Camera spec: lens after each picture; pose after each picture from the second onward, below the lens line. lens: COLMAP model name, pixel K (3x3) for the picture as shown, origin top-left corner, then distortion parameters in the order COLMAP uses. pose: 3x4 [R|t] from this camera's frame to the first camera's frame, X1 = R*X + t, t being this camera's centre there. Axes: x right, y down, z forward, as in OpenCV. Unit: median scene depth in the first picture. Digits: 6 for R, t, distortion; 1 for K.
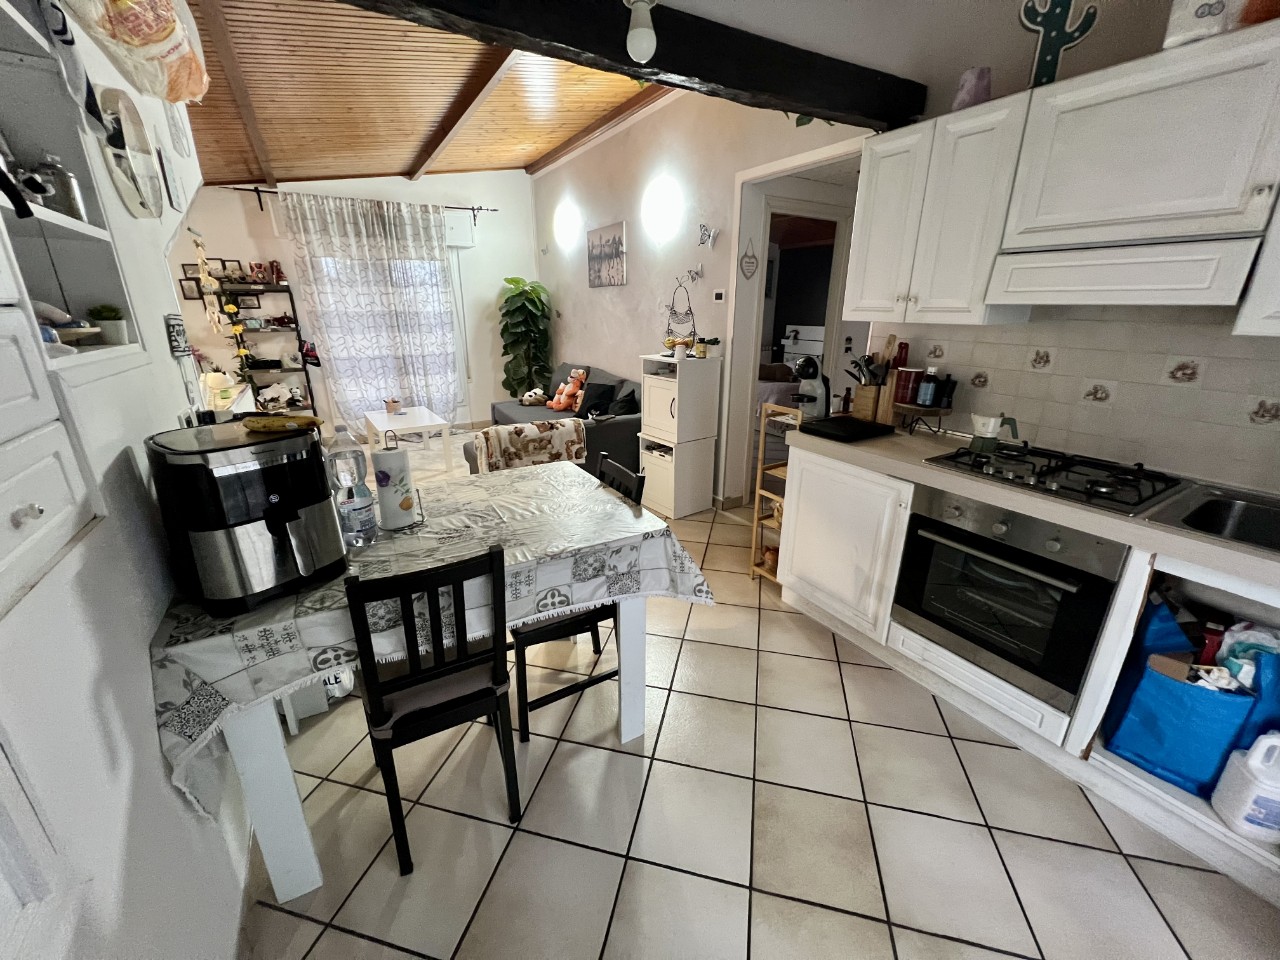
lens RADIAL K [[510.5, 0, 637.7], [0, 510.5, 475.9], [0, 0, 1]] dist [-0.001591, 0.000210]
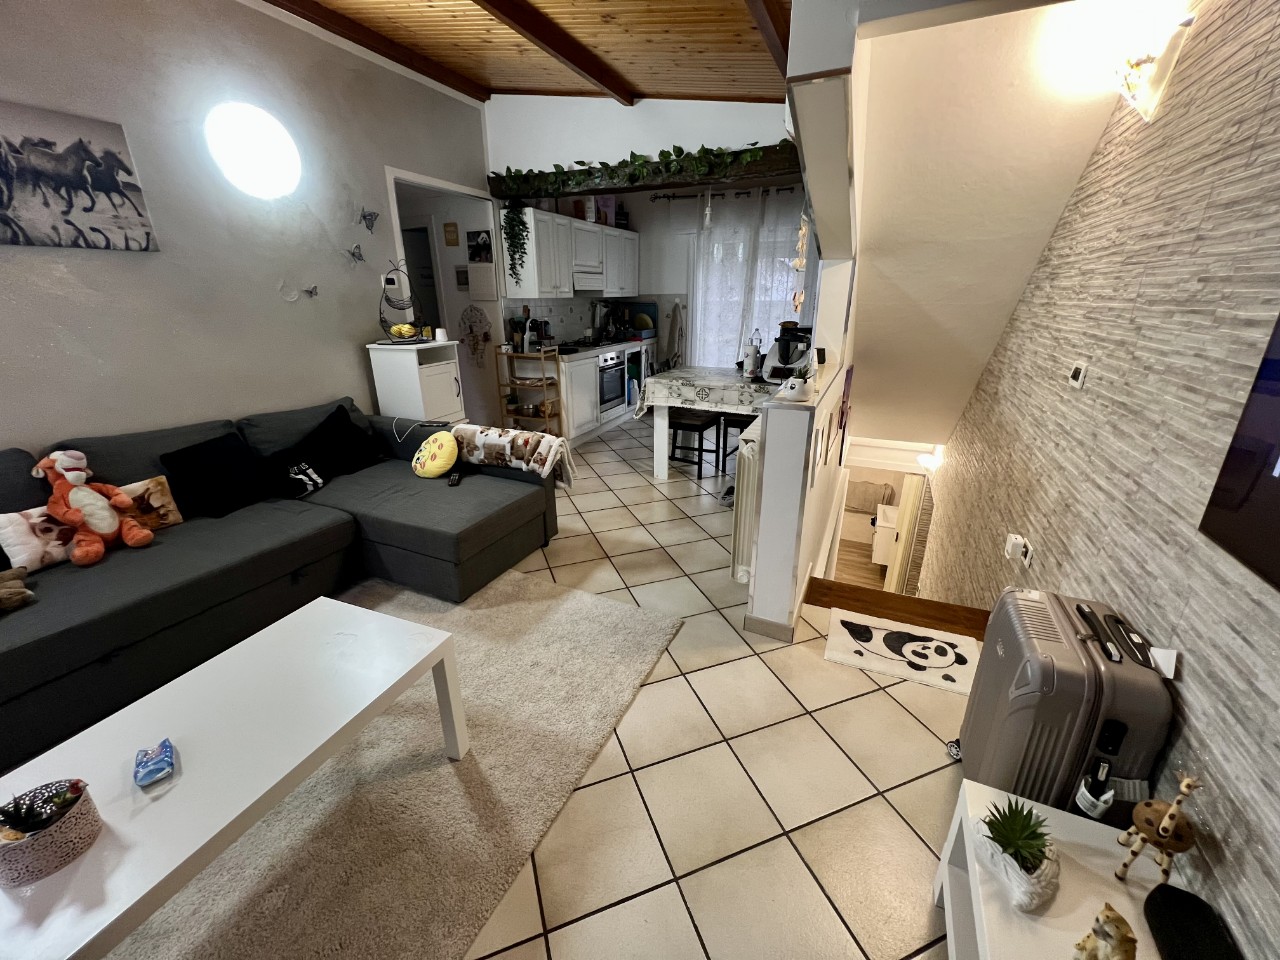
lens RADIAL K [[510.5, 0, 637.5], [0, 510.5, 475.8], [0, 0, 1]] dist [-0.001591, 0.000210]
pose [[-0.561047, -0.276945, 0.780082, -0.740758], [0.267761, 0.830995, 0.487598, -0.286674], [-0.783281, 0.482441, -0.392072, 0.873123]]
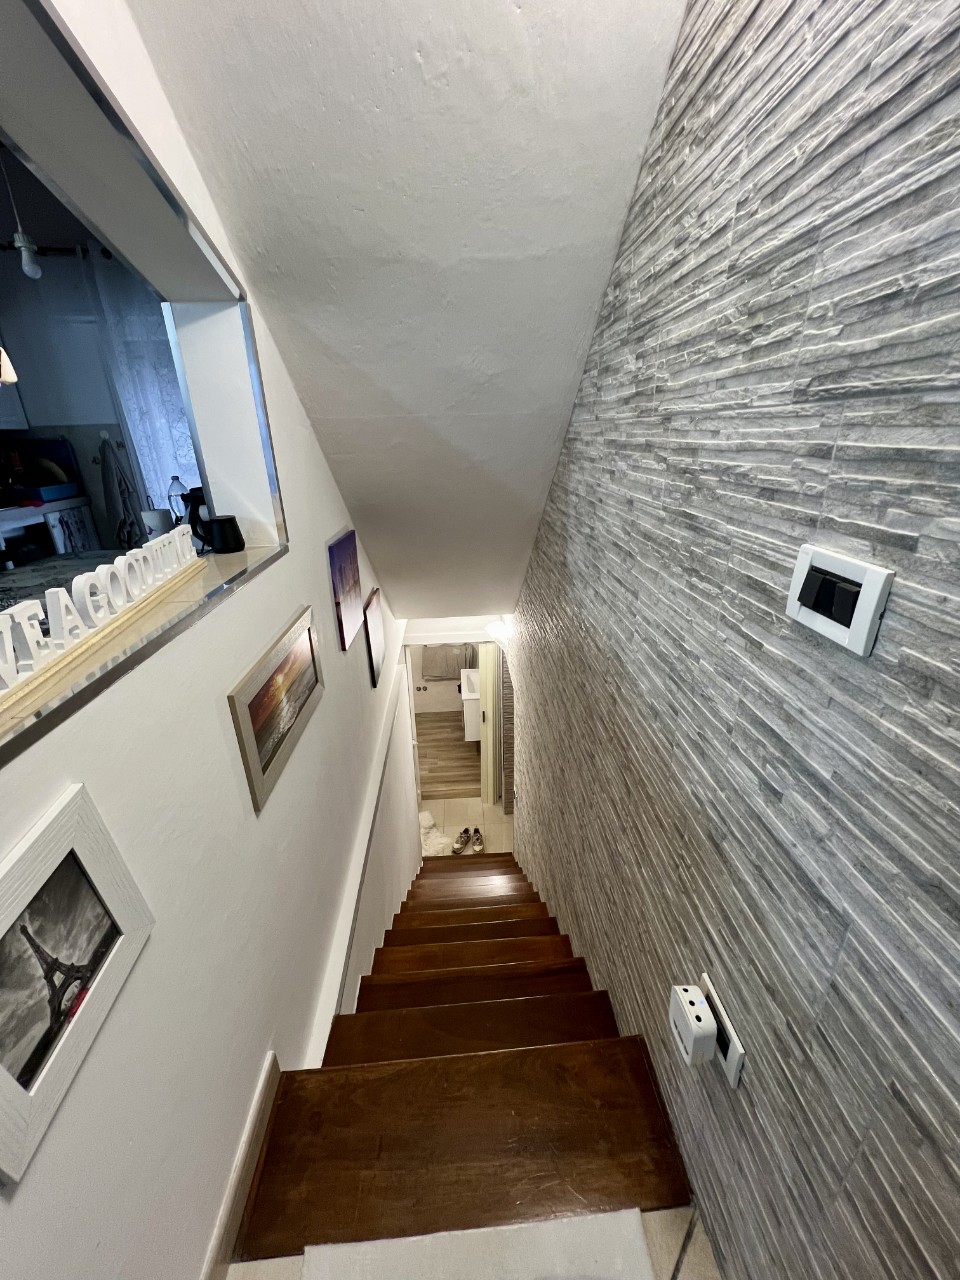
lens RADIAL K [[510.5, 0, 483.1], [0, 510.5, 637.4], [0, 0, 1]] dist [-0.001591, 0.000210]
pose [[-0.886664, -0.157366, 0.434814, -0.589305], [0.165224, 0.770424, 0.615749, -0.148597], [-0.431889, 0.617804, -0.657107, 0.539018]]
